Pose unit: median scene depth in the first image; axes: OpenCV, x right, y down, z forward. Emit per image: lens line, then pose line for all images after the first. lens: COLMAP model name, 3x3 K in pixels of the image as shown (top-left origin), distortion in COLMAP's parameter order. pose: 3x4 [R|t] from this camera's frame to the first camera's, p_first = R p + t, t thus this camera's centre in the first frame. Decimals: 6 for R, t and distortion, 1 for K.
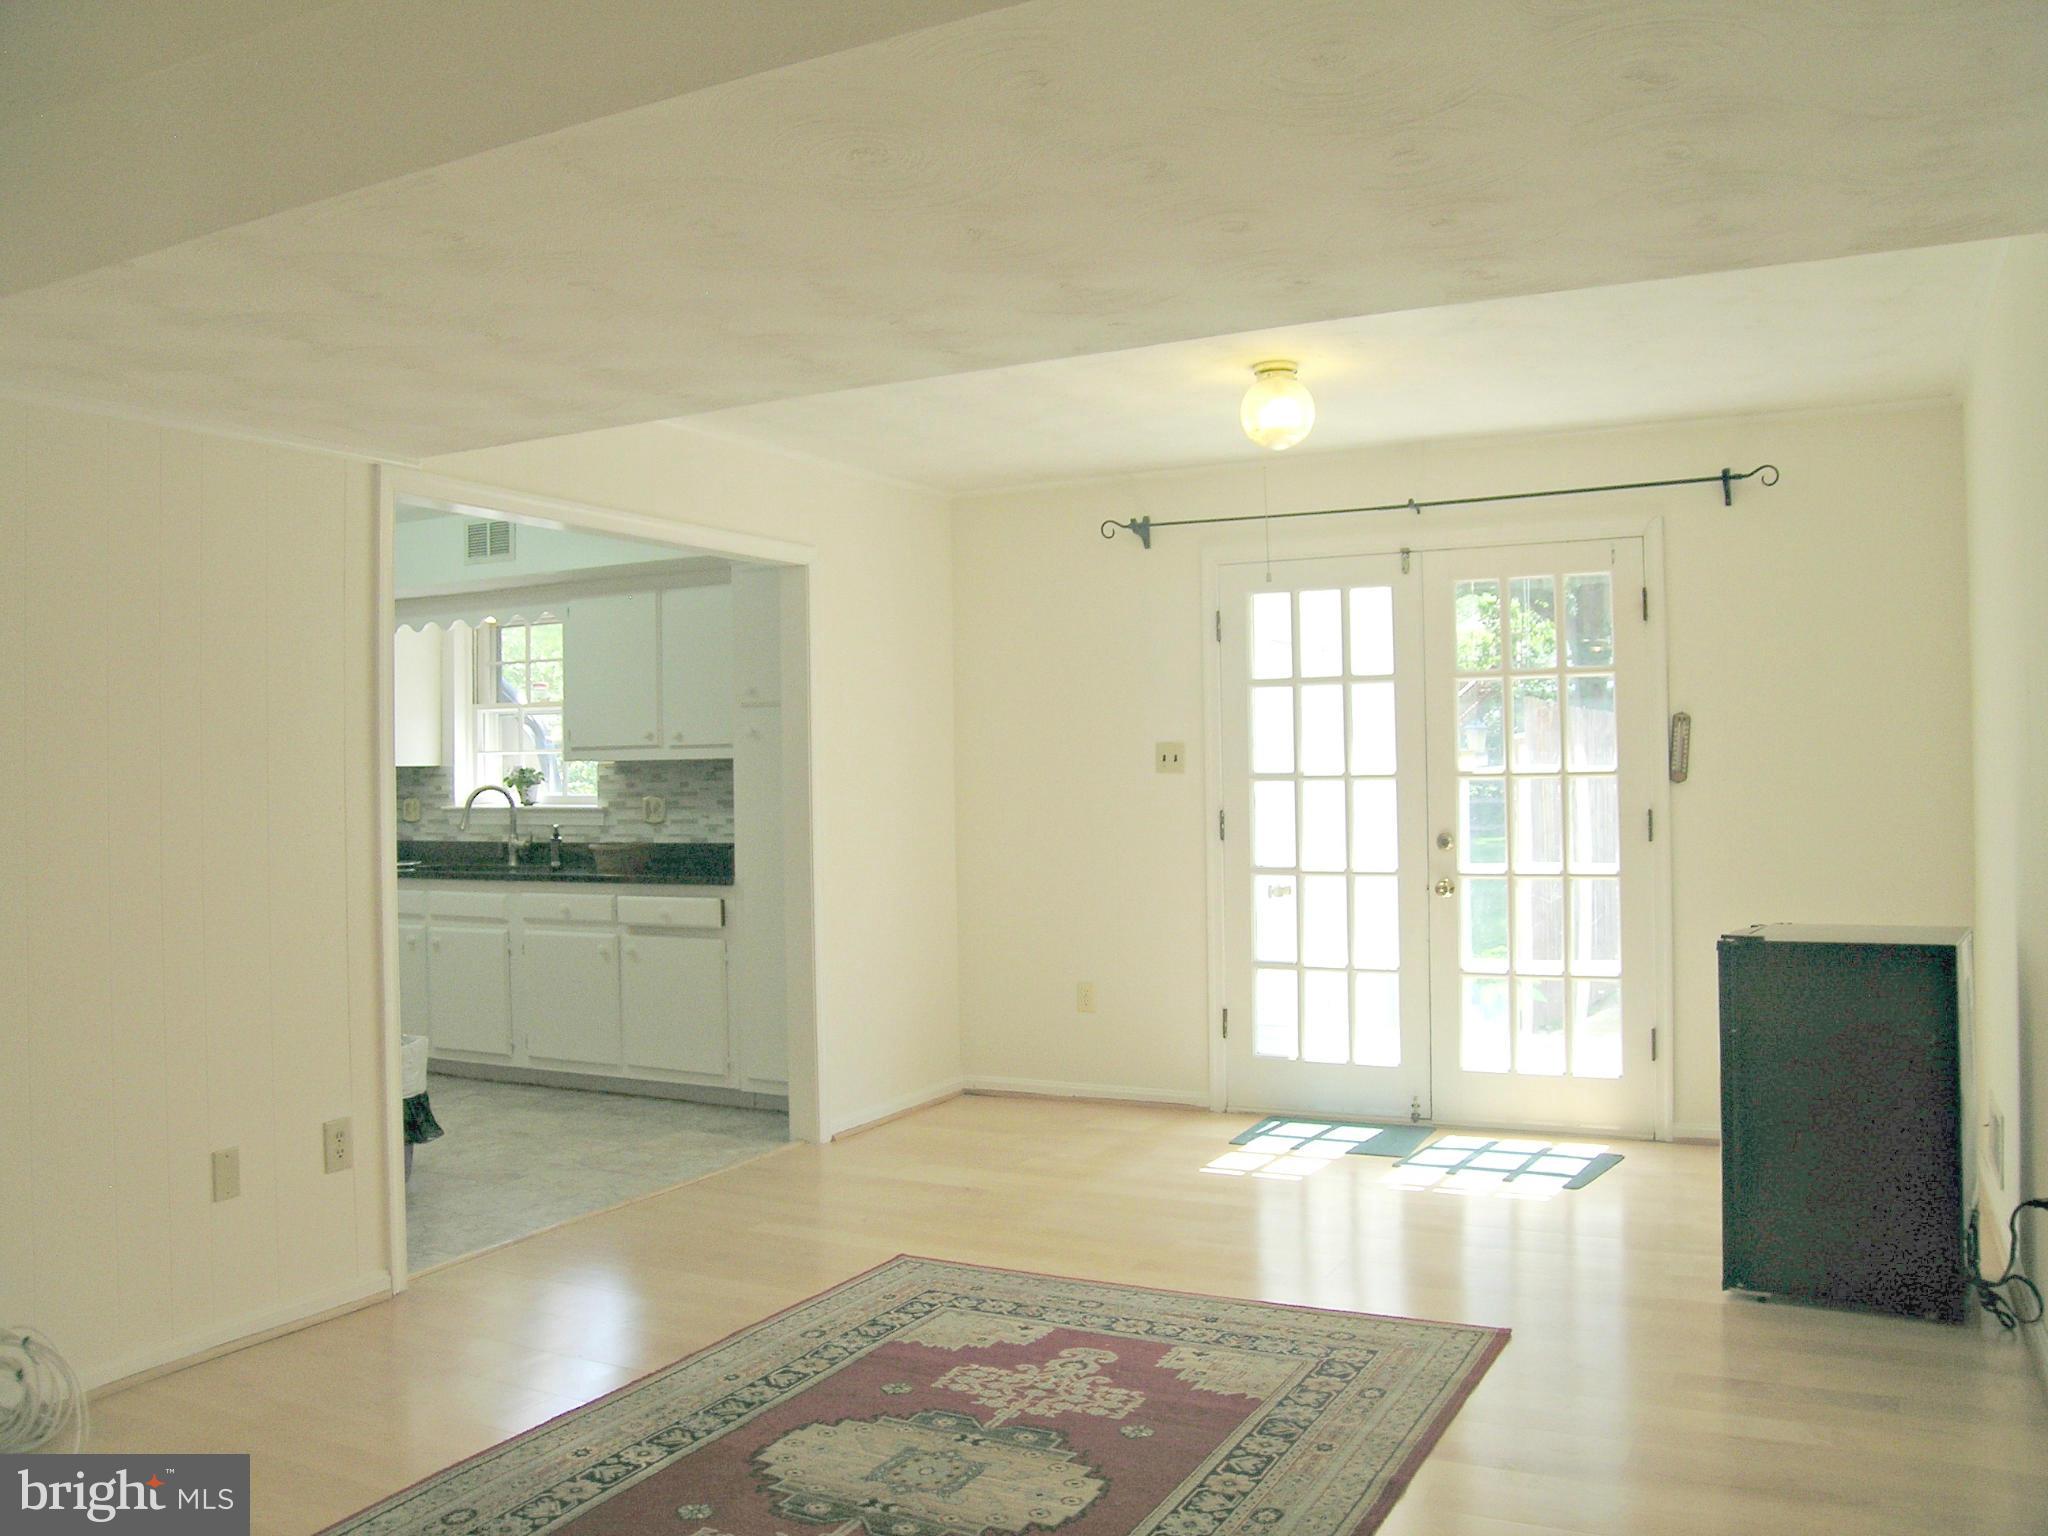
lens RADIAL K [[1656.6, 0, 1035.3], [0, 1656.6, 721.4], [0, 0, 1]] dist [-0.156074, 0.121915]
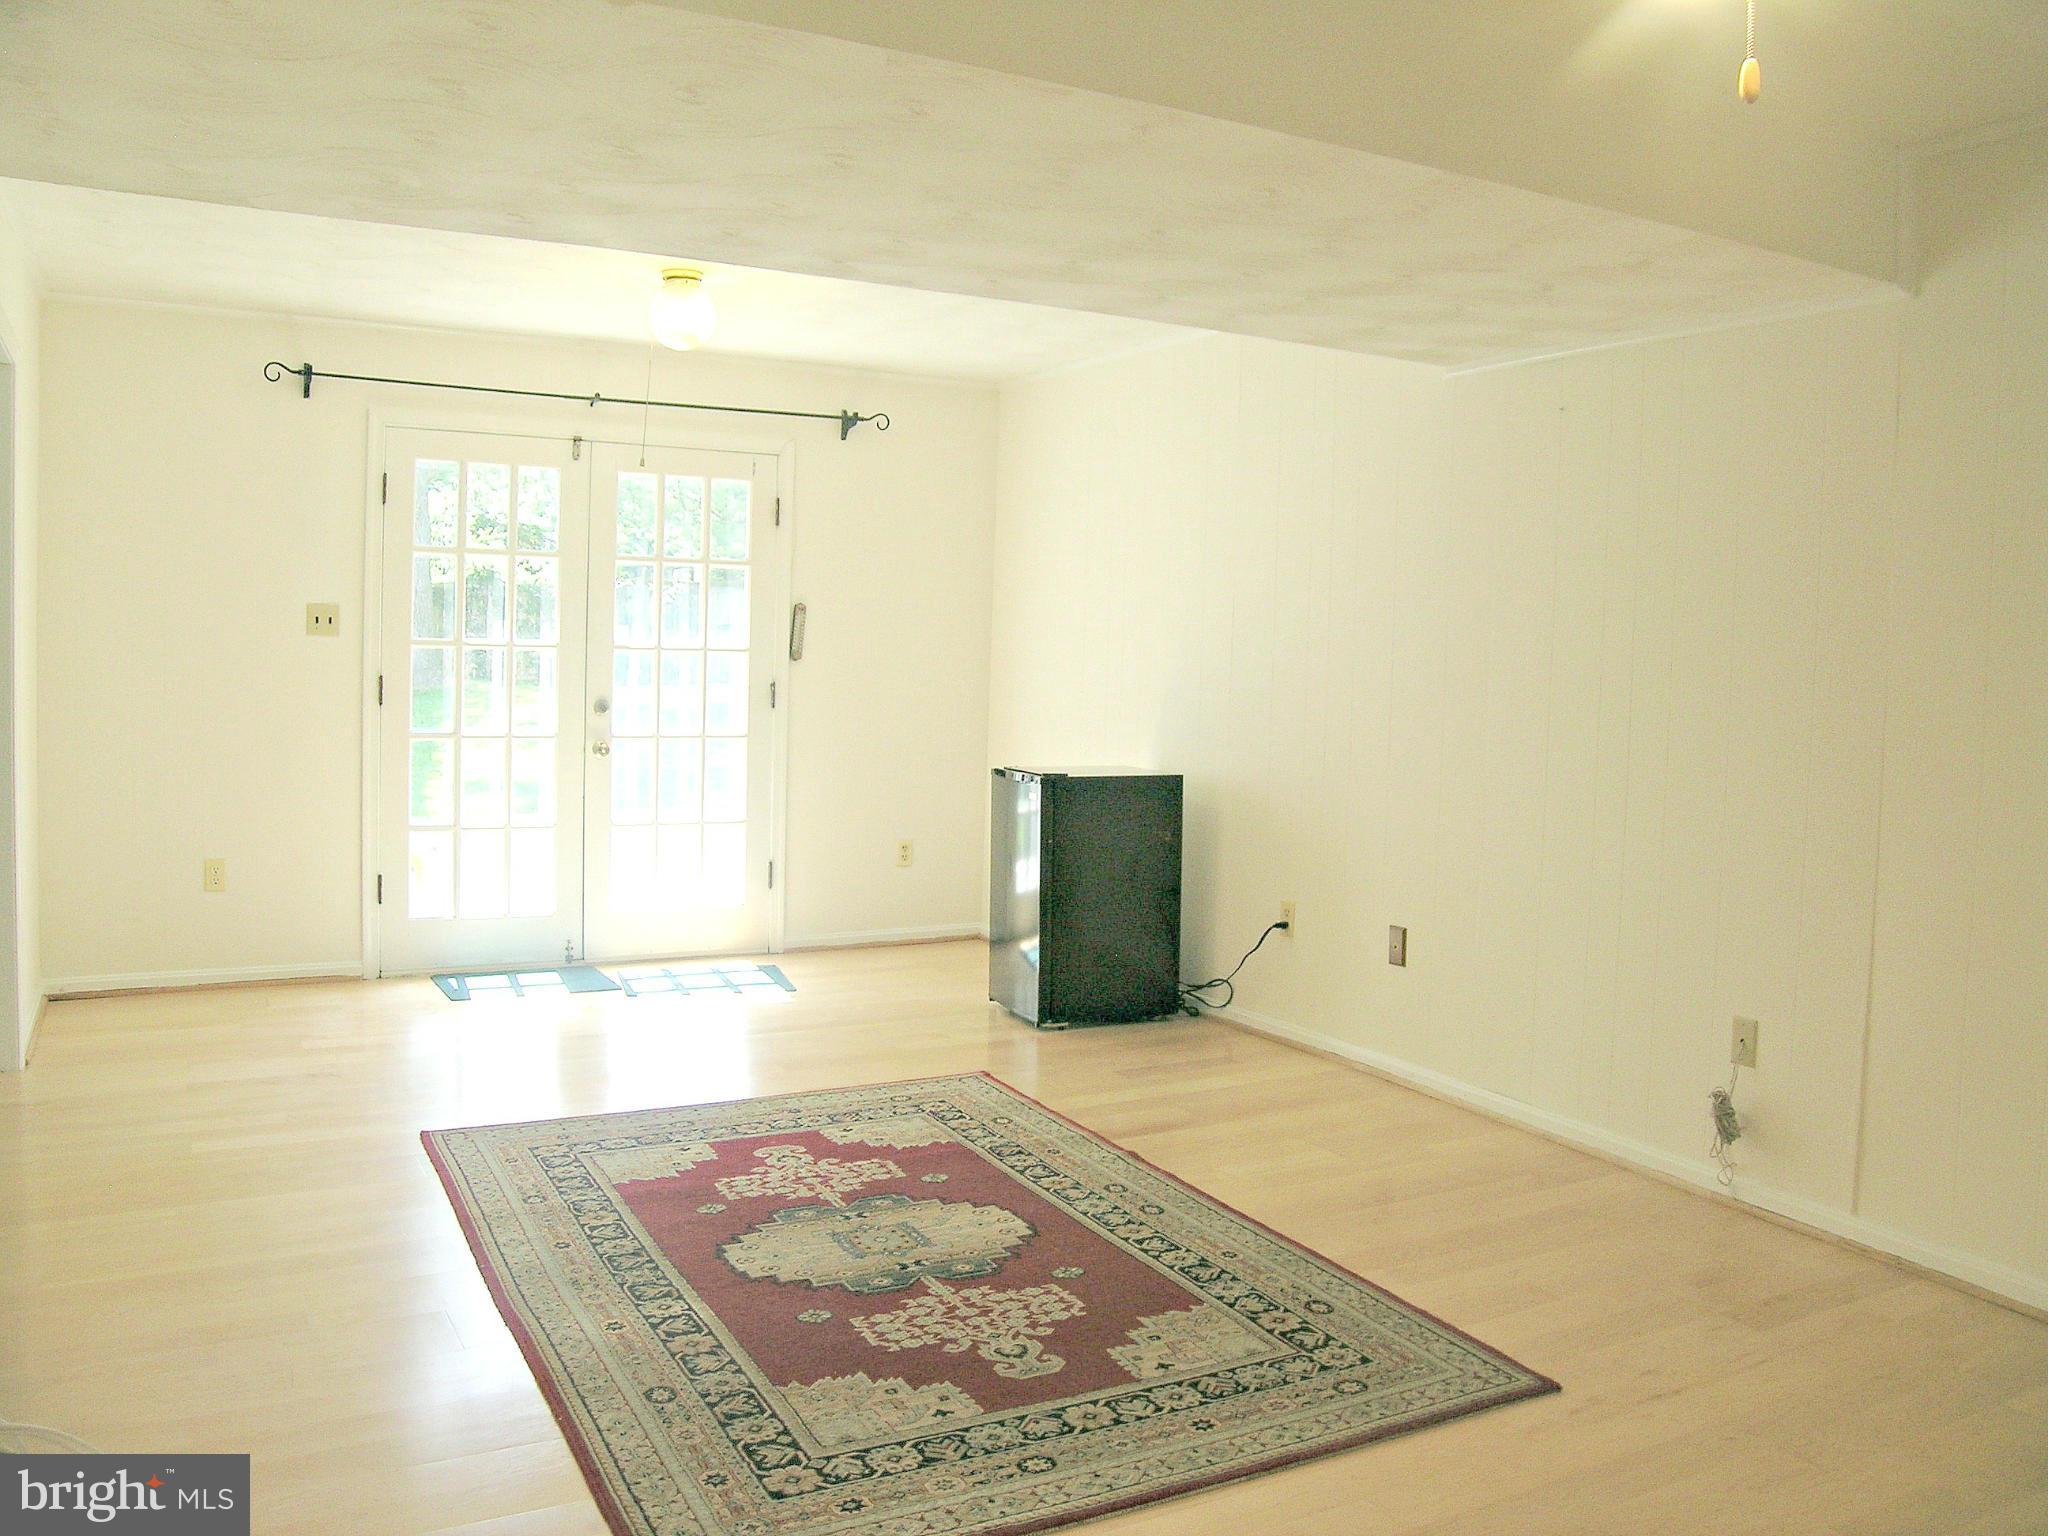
lens RADIAL K [[1656.6, 0, 1035.3], [0, 1656.6, 721.4], [0, 0, 1]] dist [-0.156074, 0.121915]
pose [[0.562506, -0.004820, 0.826779, -0.823681], [-0.058278, 0.997265, 0.045464, 0.025305], [-0.824737, -0.073756, 0.560687, 0.227609]]
